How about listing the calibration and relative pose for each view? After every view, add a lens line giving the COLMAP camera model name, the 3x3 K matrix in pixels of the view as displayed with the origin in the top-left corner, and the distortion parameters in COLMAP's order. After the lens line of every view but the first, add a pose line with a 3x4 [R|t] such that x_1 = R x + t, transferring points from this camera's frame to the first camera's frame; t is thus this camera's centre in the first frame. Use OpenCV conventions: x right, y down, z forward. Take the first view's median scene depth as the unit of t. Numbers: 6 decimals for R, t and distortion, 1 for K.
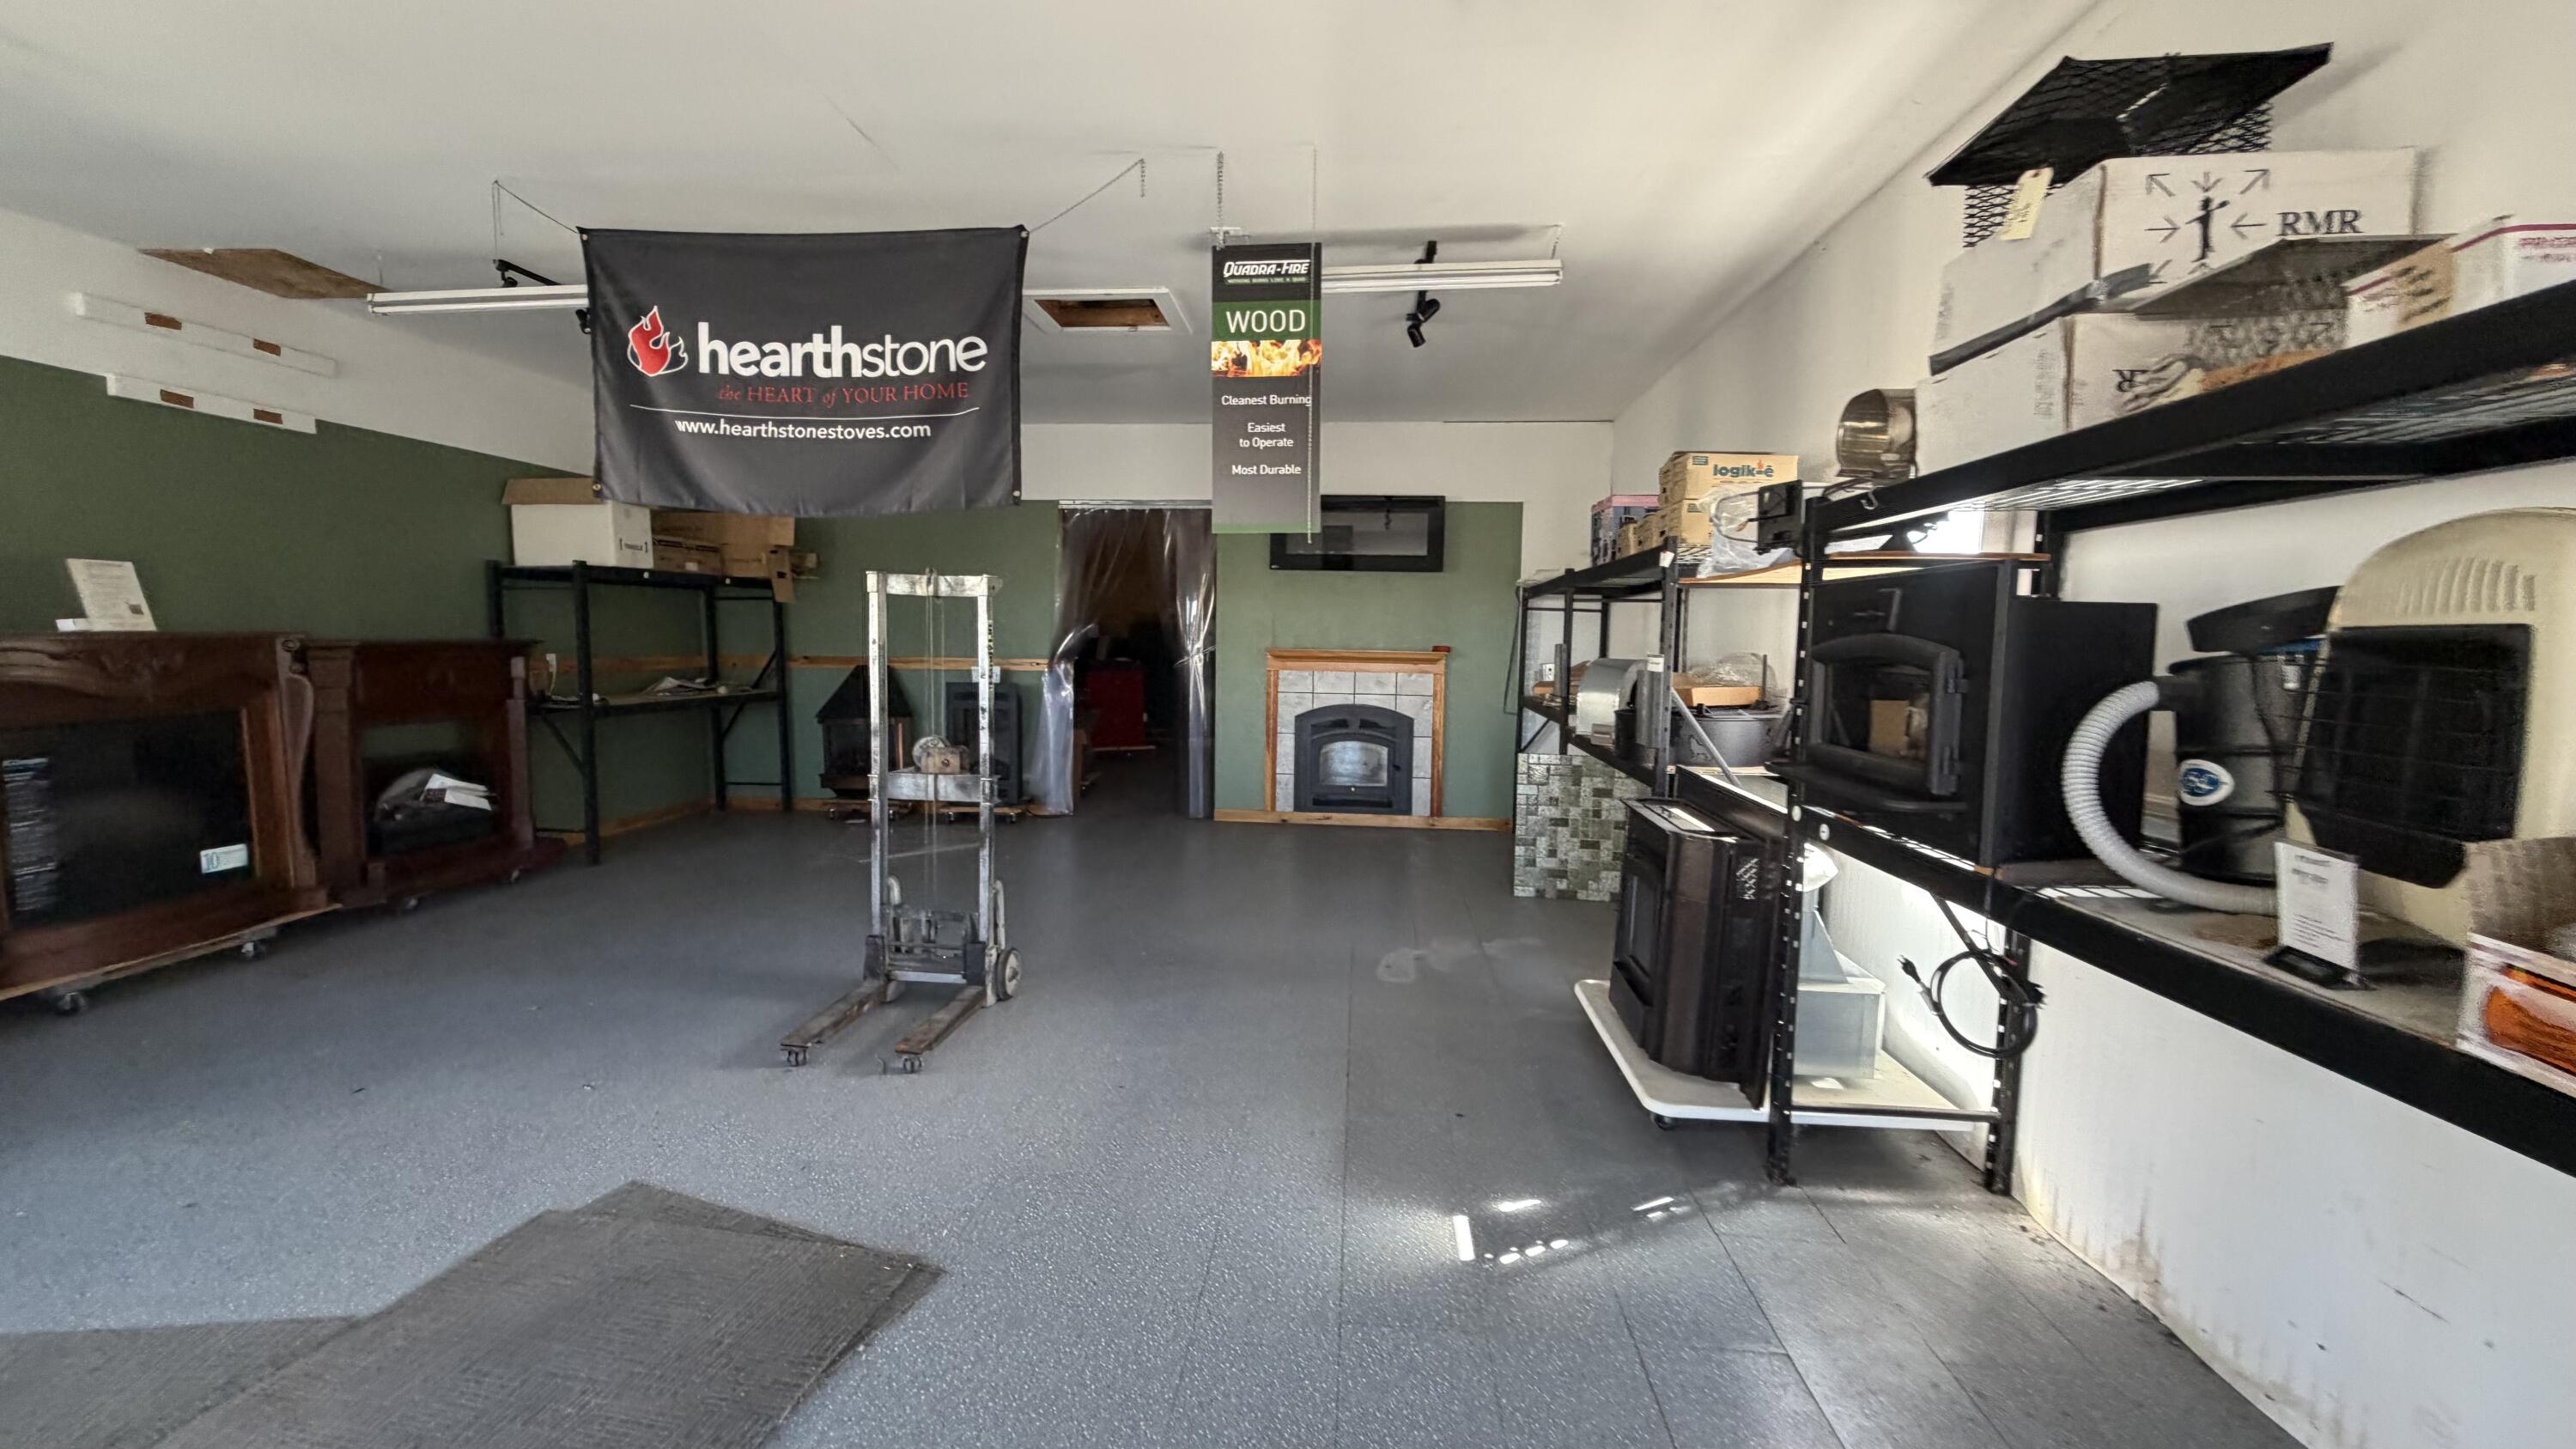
lens RADIAL K [[1030.6, 0, 1284.8], [0, 1030.6, 735.5], [0, 0, 1]] dist [0.000856, 0.000233]
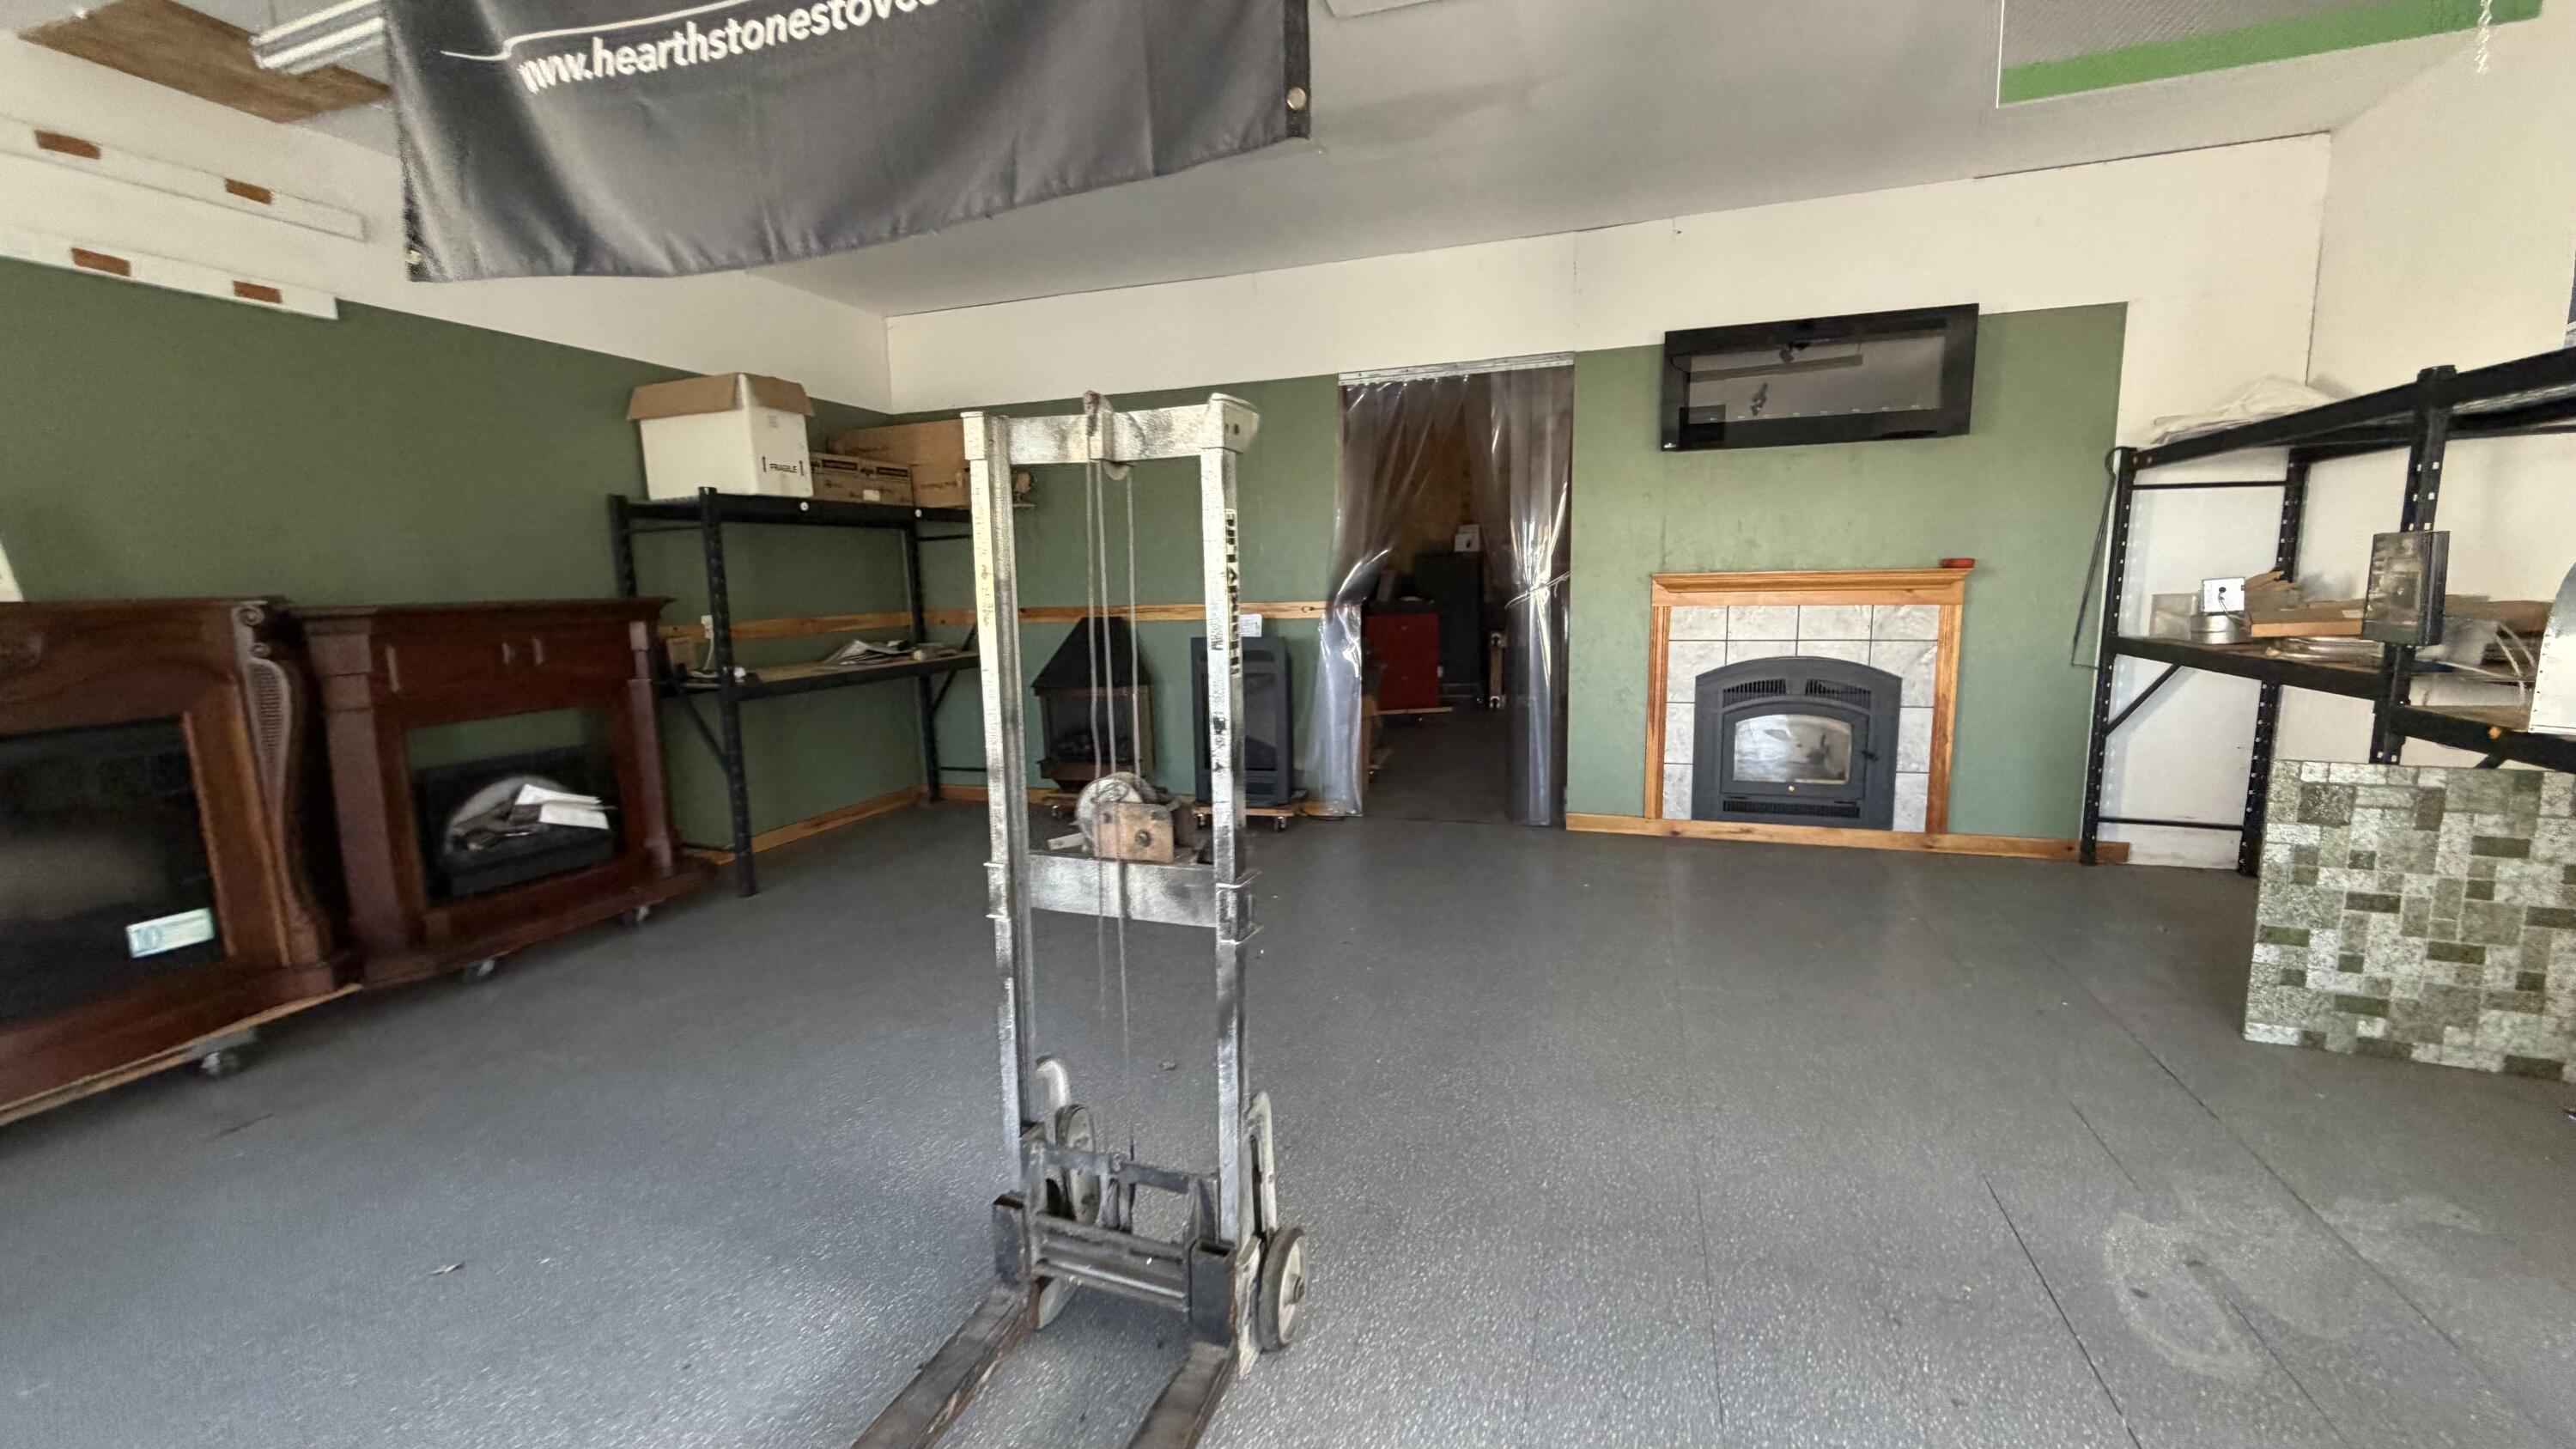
lens RADIAL K [[1028.8, 0, 1279.8], [0, 1028.8, 725.0], [0, 0, 1]] dist [-0.000303, 0.000579]
pose [[0.967434, -0.002825, -0.253109, -0.102127], [0.014776, 0.998863, 0.045330, -0.027207], [0.252693, -0.047594, 0.966375, 0.378032]]
